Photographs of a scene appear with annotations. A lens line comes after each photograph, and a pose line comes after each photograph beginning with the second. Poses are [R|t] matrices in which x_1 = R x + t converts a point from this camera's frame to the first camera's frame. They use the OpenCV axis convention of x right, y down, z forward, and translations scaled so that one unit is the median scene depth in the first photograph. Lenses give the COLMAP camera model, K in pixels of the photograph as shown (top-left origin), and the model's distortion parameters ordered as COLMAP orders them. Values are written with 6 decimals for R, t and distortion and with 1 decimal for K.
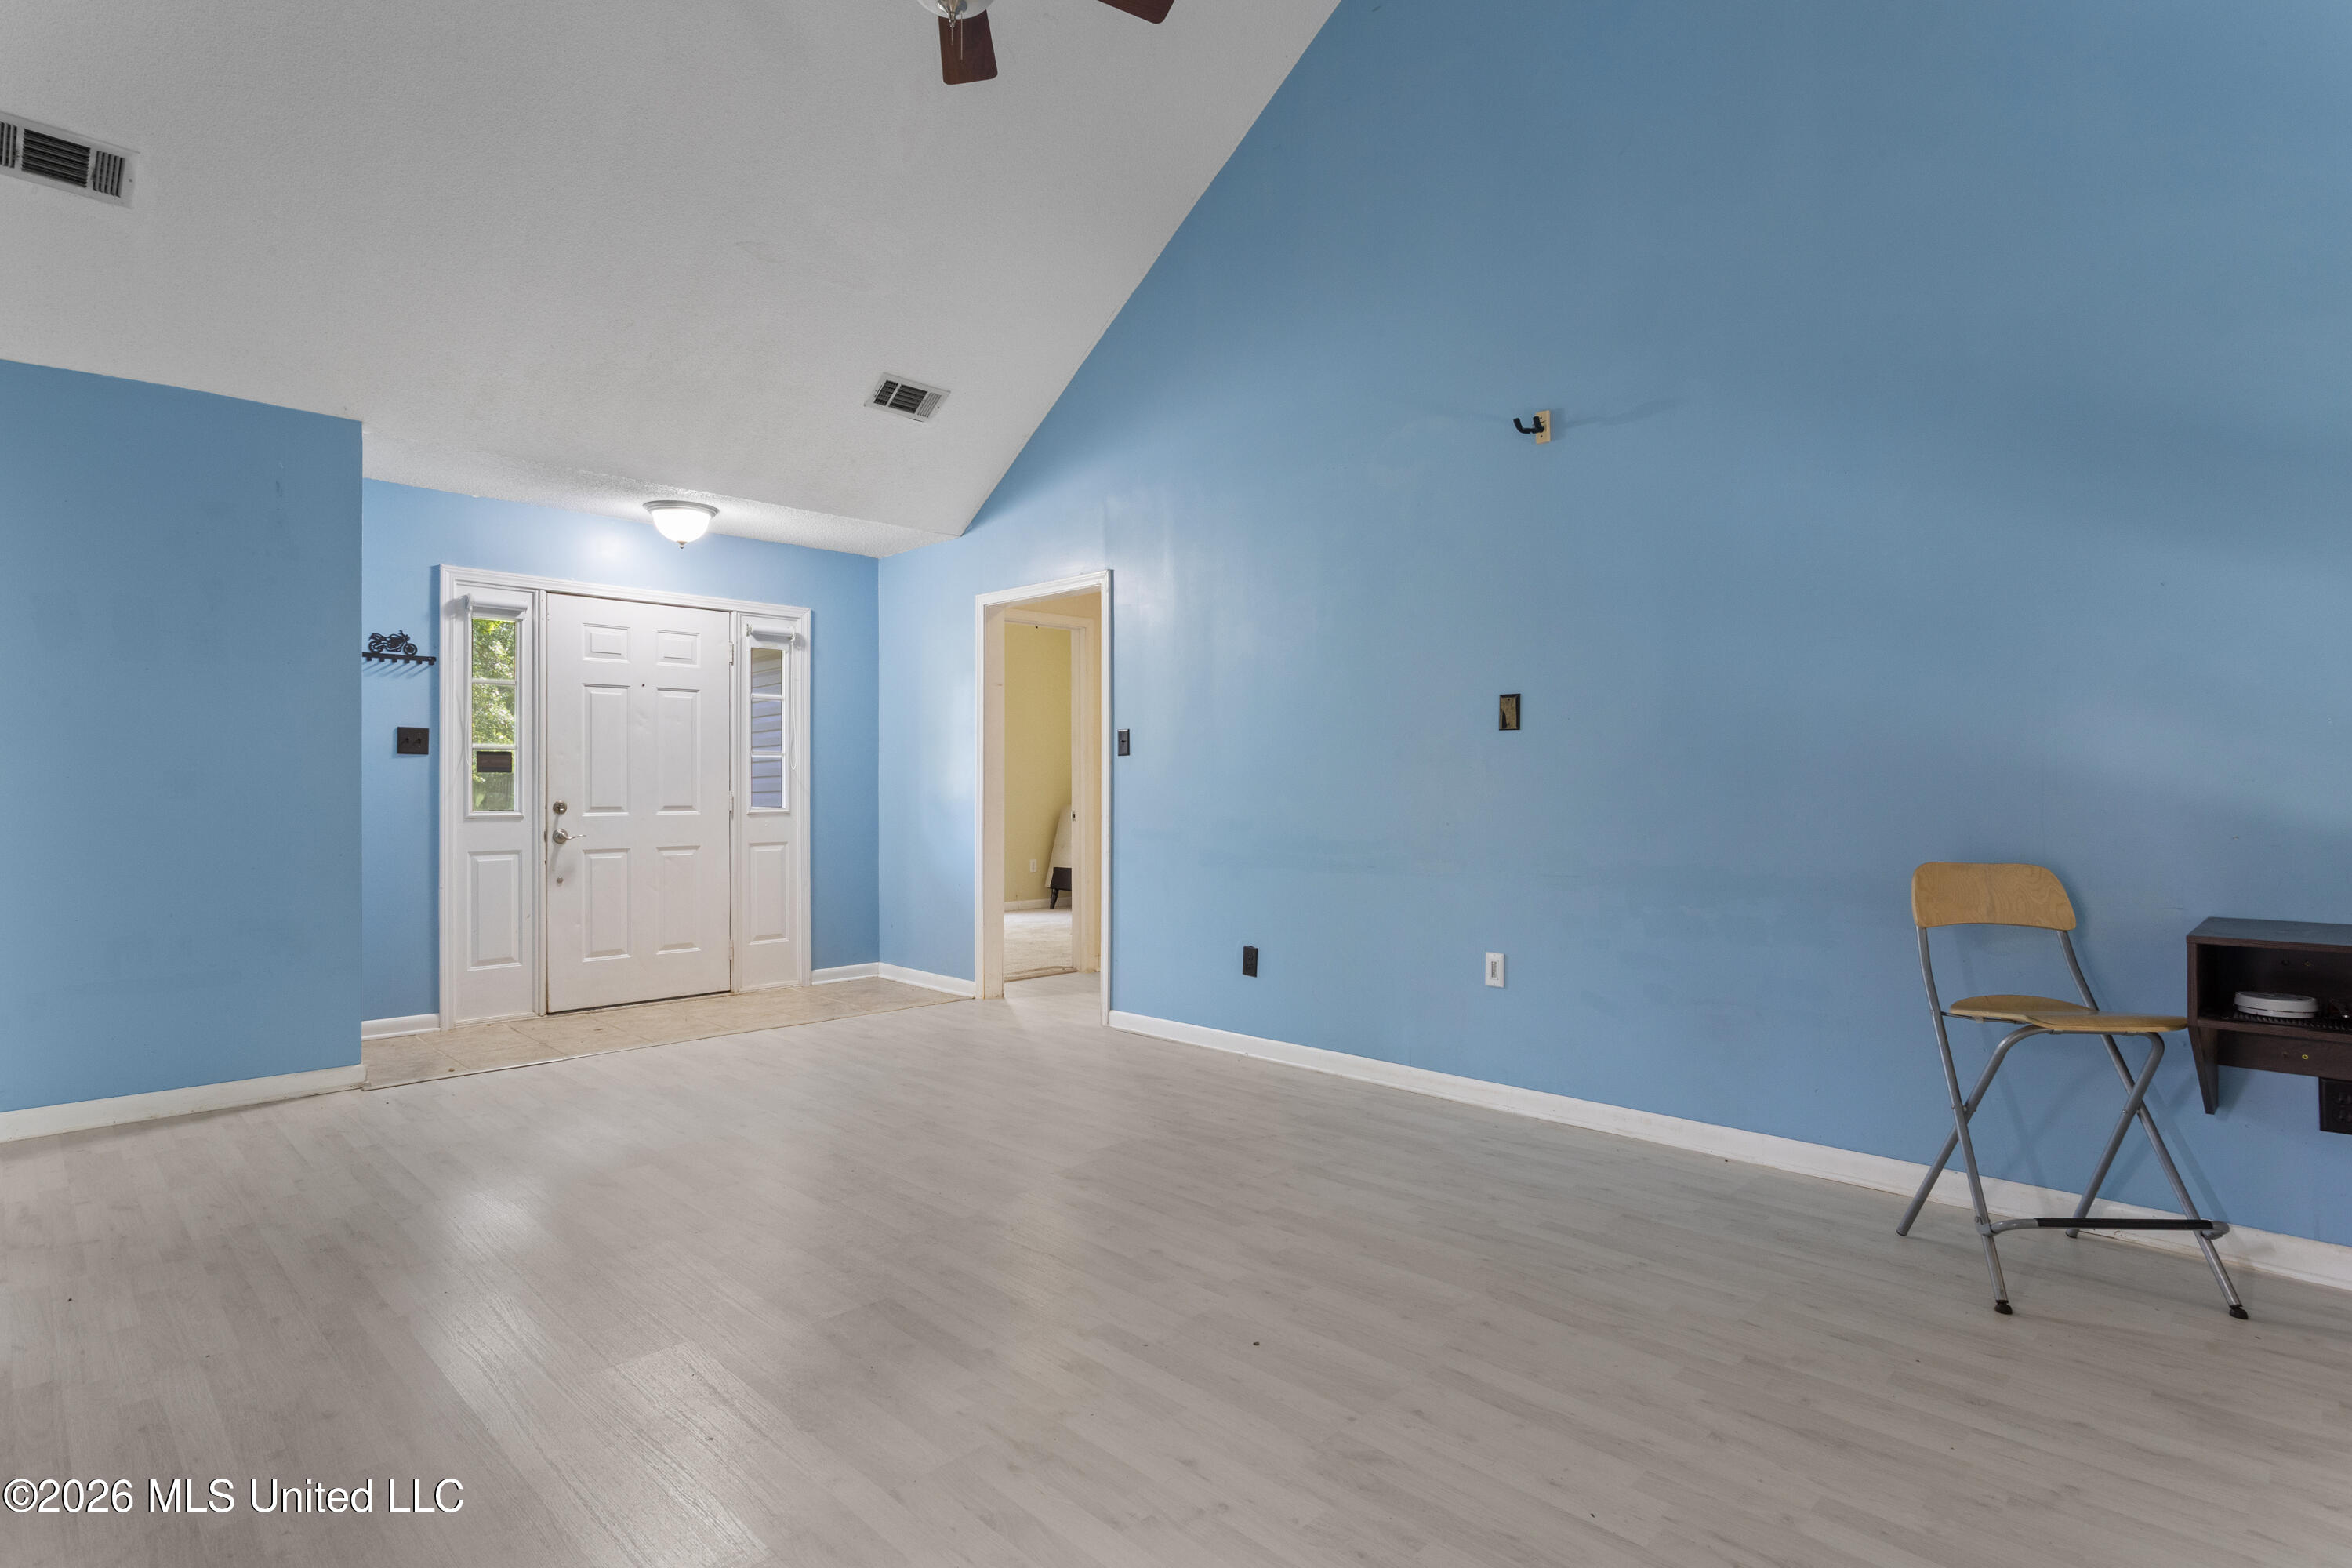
lens RADIAL K [[1193.8, 0, 1173.8], [0, 1193.8, 779.2], [0, 0, 1]] dist [0.001823, -0.001040]
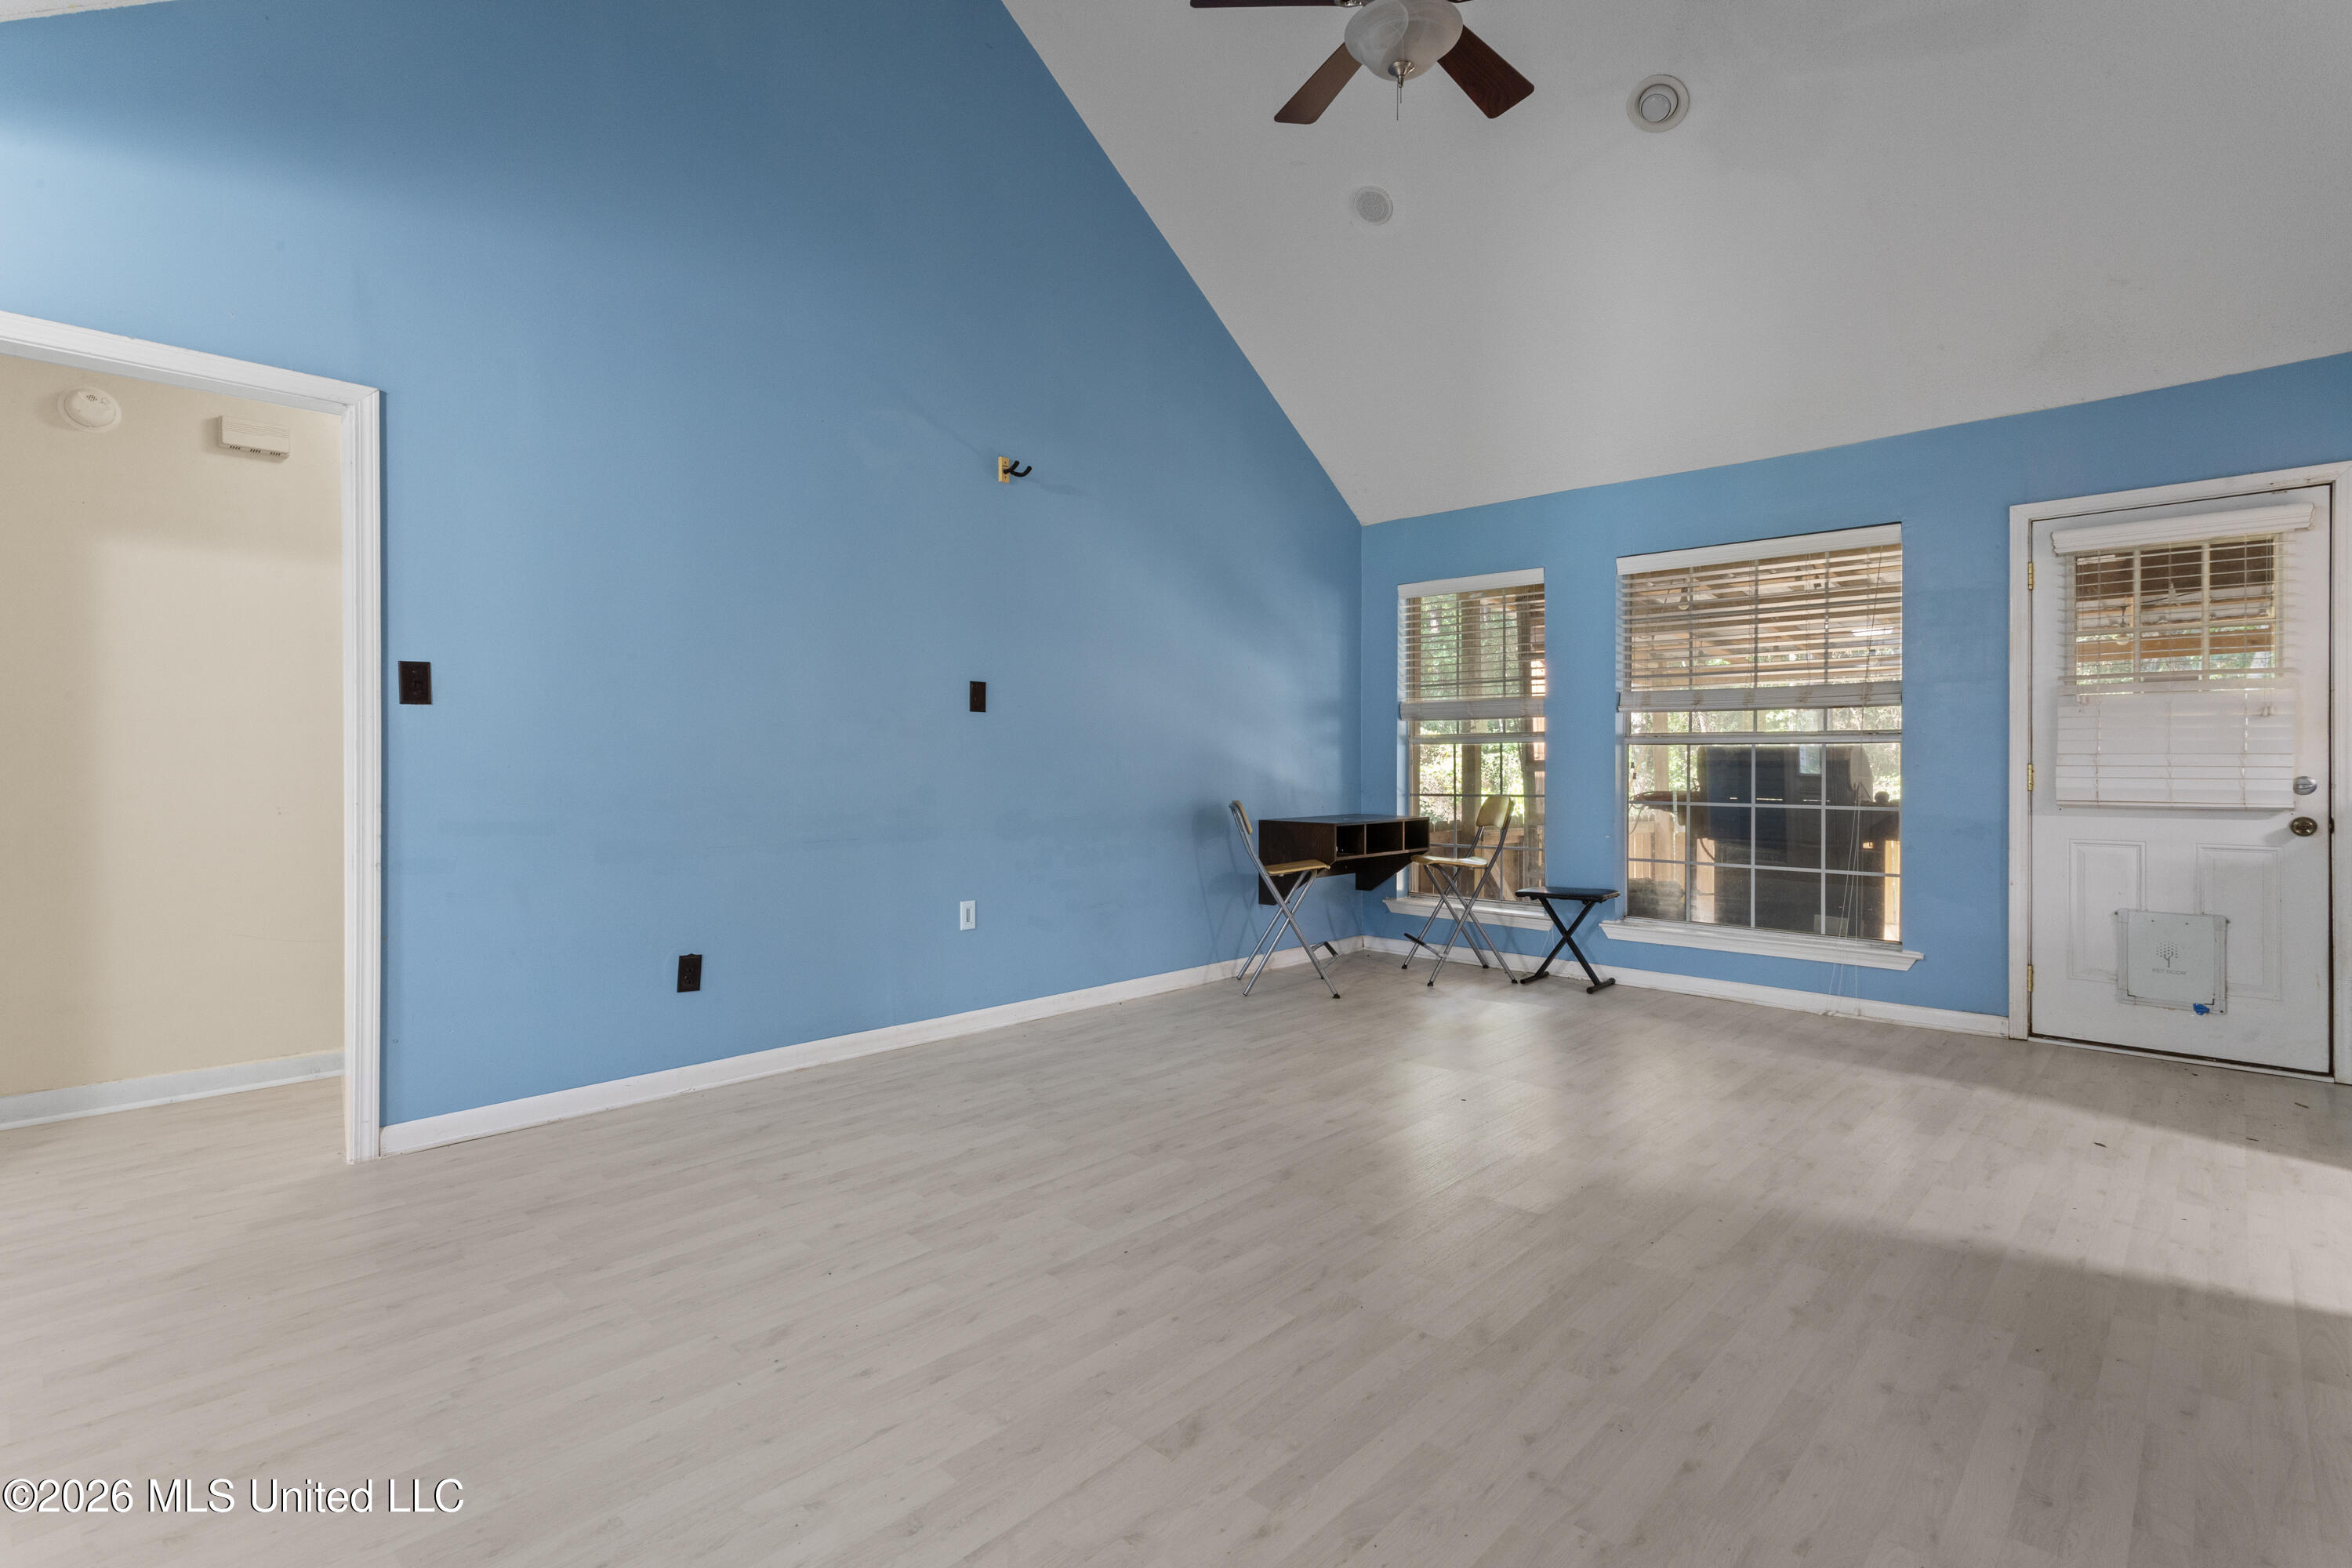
lens RADIAL K [[1106.9, 0, 1170.1], [0, 1106.9, 773.2], [0, 0, 1]] dist [0.002503, 0.001045]
pose [[-0.026014, -0.005966, 0.999644, -0.620382], [-0.010272, 0.999931, 0.005700, 0.008723], [-0.999609, -0.010121, -0.026074, 0.626001]]
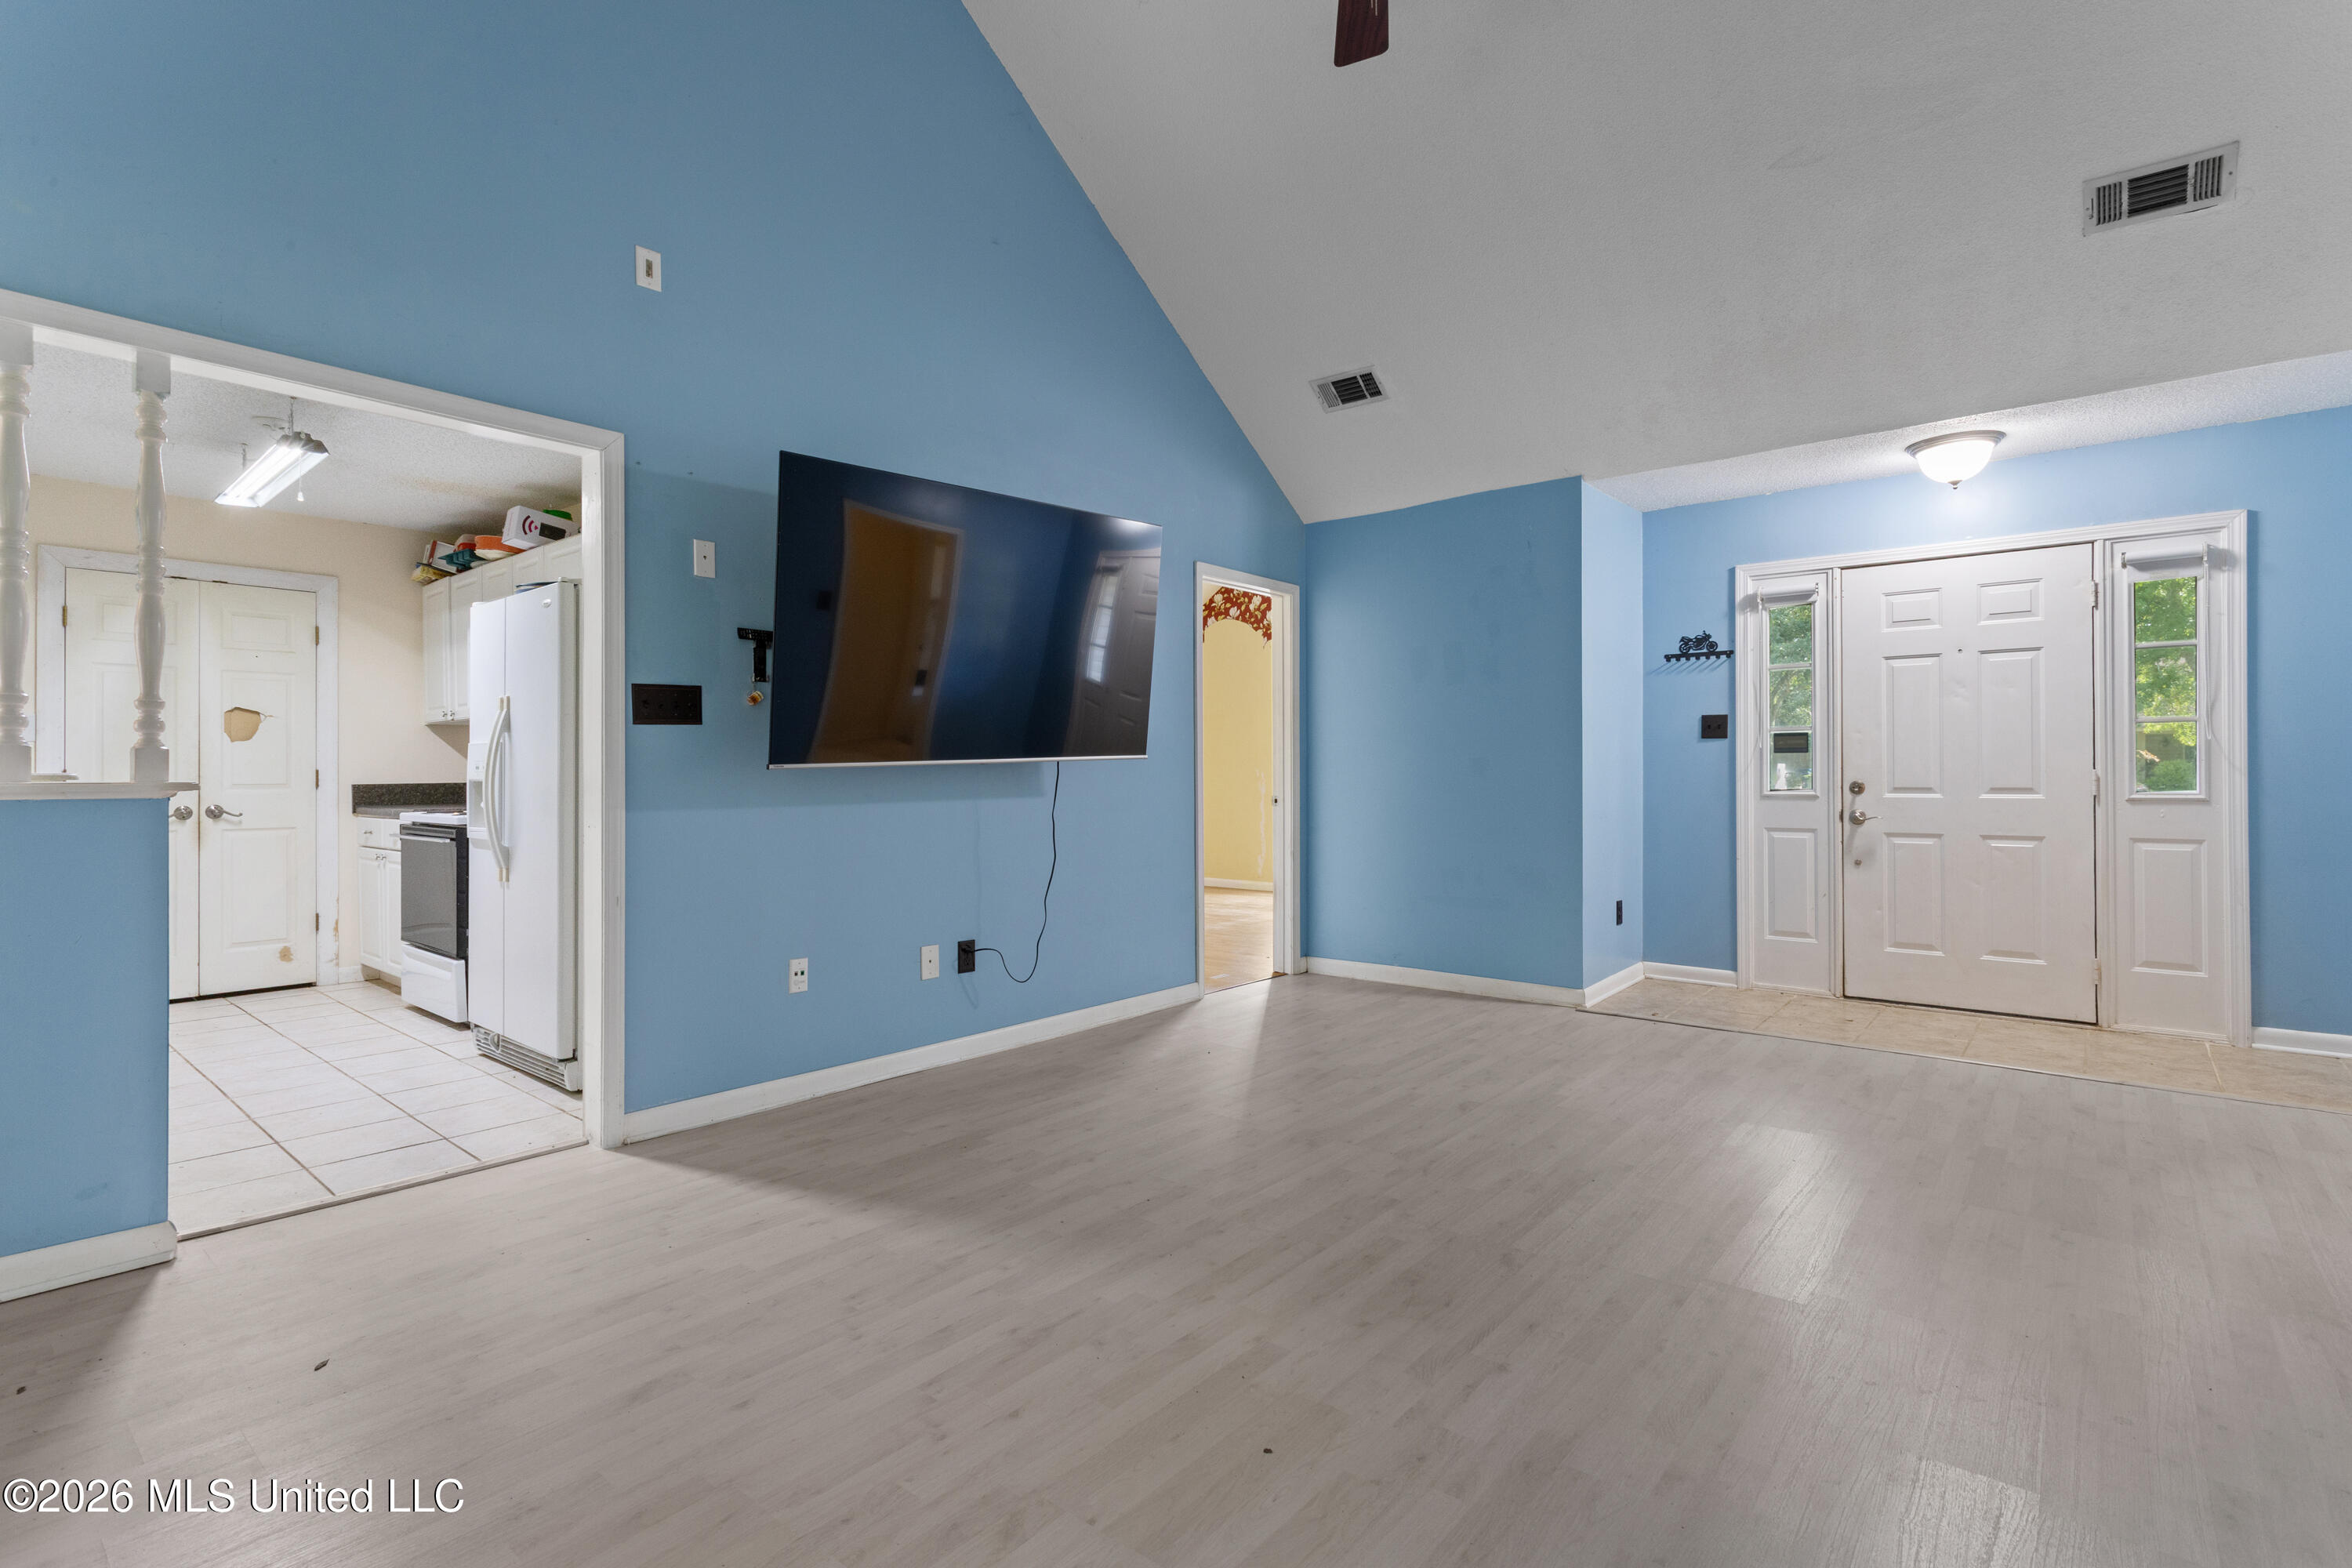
lens RADIAL K [[1106.9, 0, 1161.7], [0, 1106.9, 772.9], [0, 0, 1]] dist [0.002503, 0.001045]
pose [[0.081819, 0.000534, -0.996647, 0.354140], [0.012436, 0.999921, 0.001557, 0.003367], [0.996570, -0.012522, 0.081806, 0.377370]]
